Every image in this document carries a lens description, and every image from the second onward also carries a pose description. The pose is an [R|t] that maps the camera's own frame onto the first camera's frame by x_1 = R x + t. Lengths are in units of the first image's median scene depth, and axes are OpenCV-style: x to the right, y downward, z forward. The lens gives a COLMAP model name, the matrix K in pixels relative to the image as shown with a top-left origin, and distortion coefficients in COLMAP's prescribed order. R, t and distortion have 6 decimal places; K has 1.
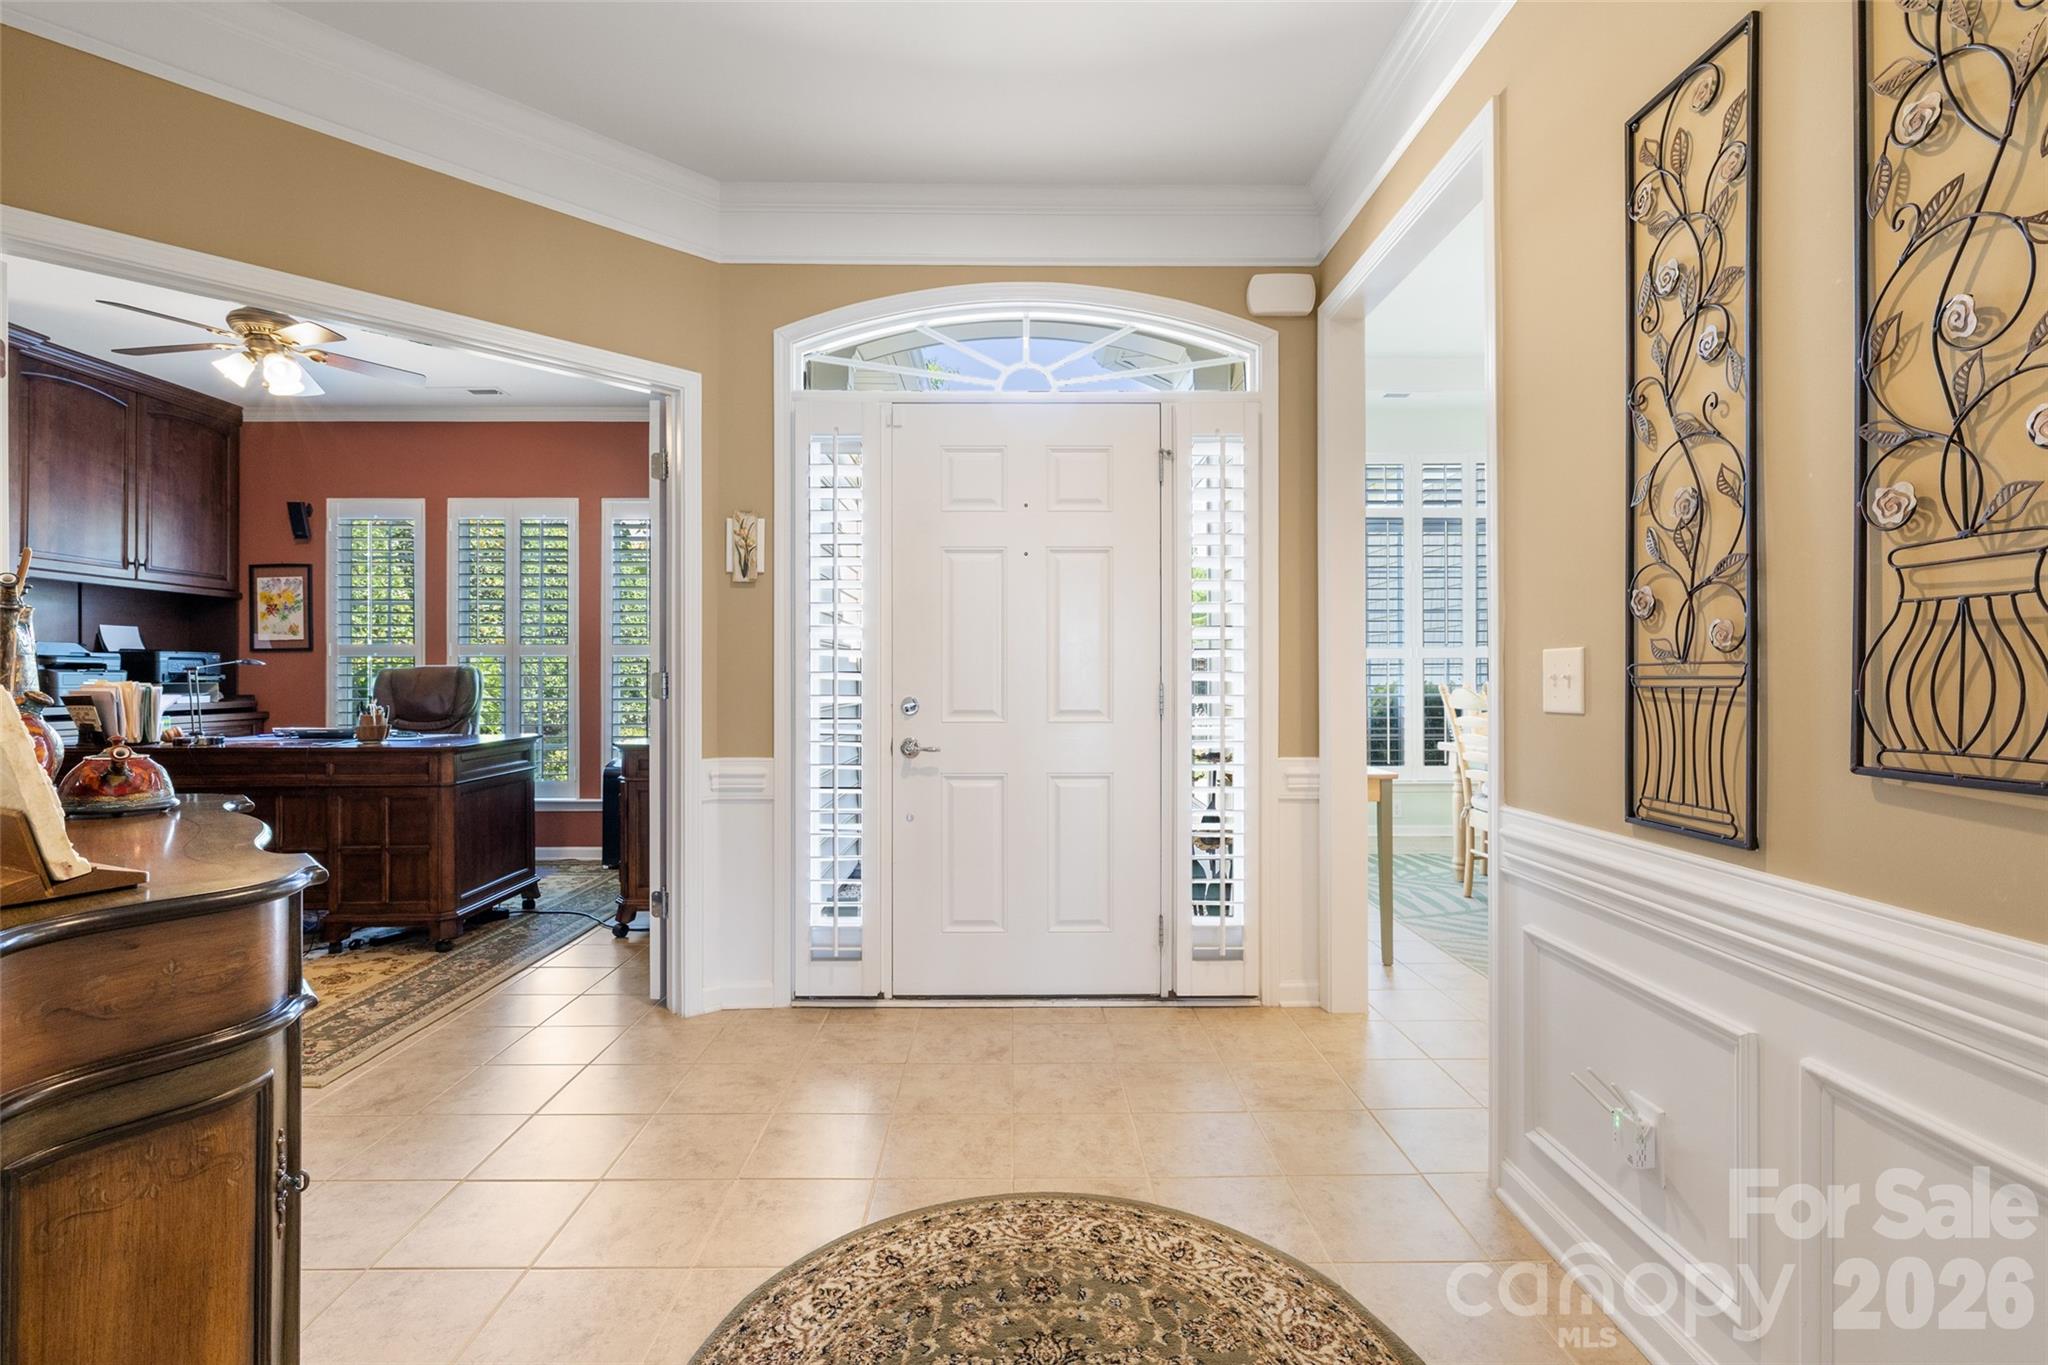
lens RADIAL K [[918.8, 0, 1024.0], [0, 918.8, 682.5], [0, 0, 1]] dist [-0.008096, -0.000246]
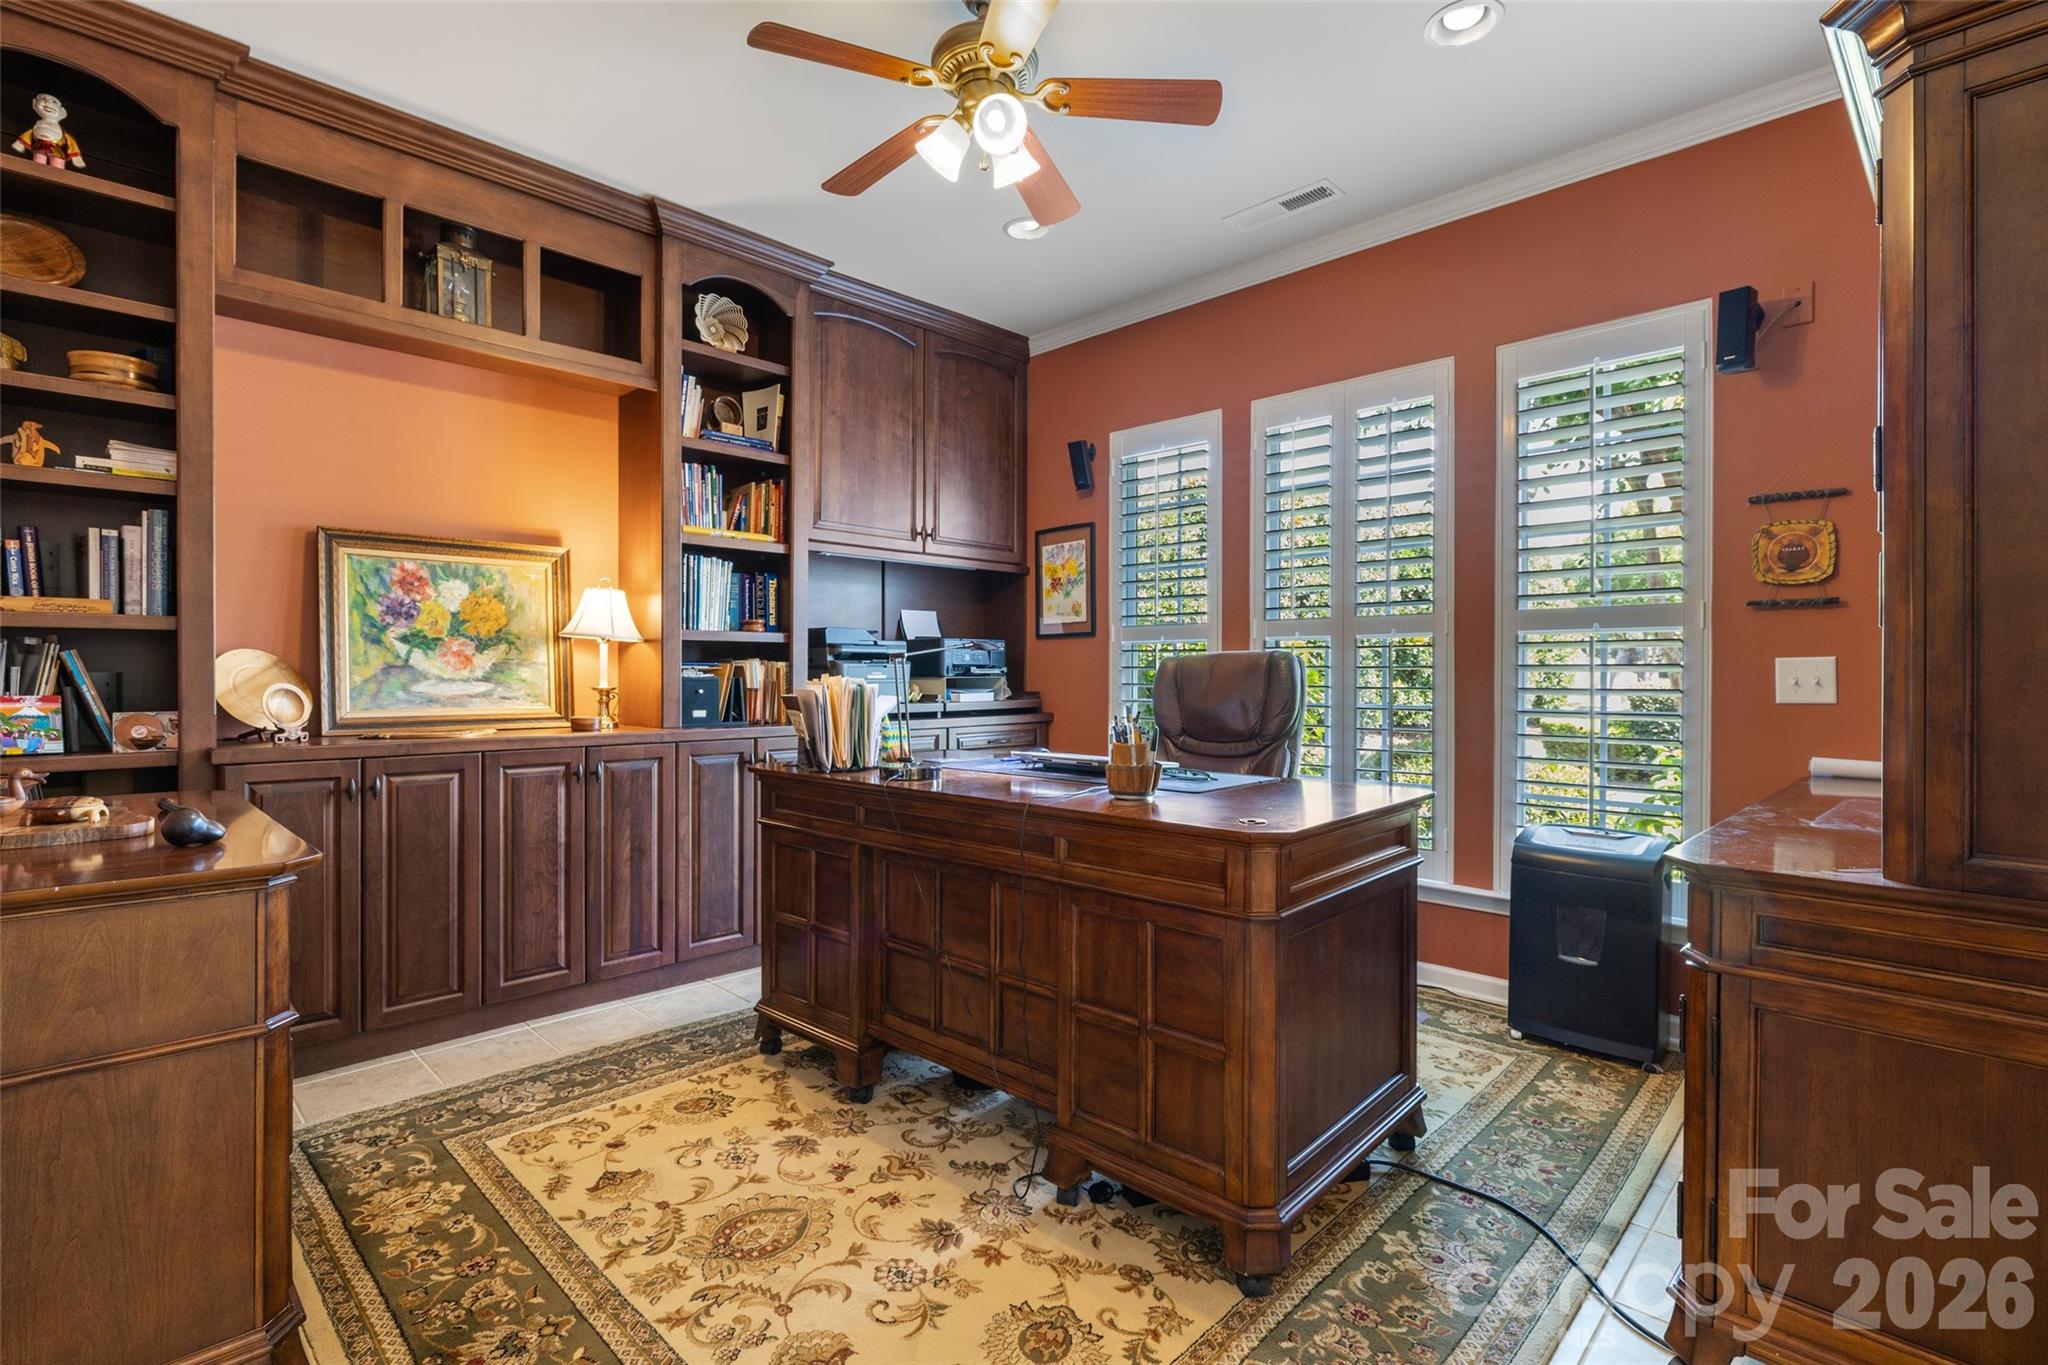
lens RADIAL K [[947.2, 0, 1020.3], [0, 947.2, 675.8], [0, 0, 1]] dist [0.000148, 0.000293]
pose [[0.704258, 0.005505, -0.709923, -0.292595], [-0.004939, 0.999984, 0.002854, -0.003111], [0.709927, 0.001496, 0.704274, 0.448709]]
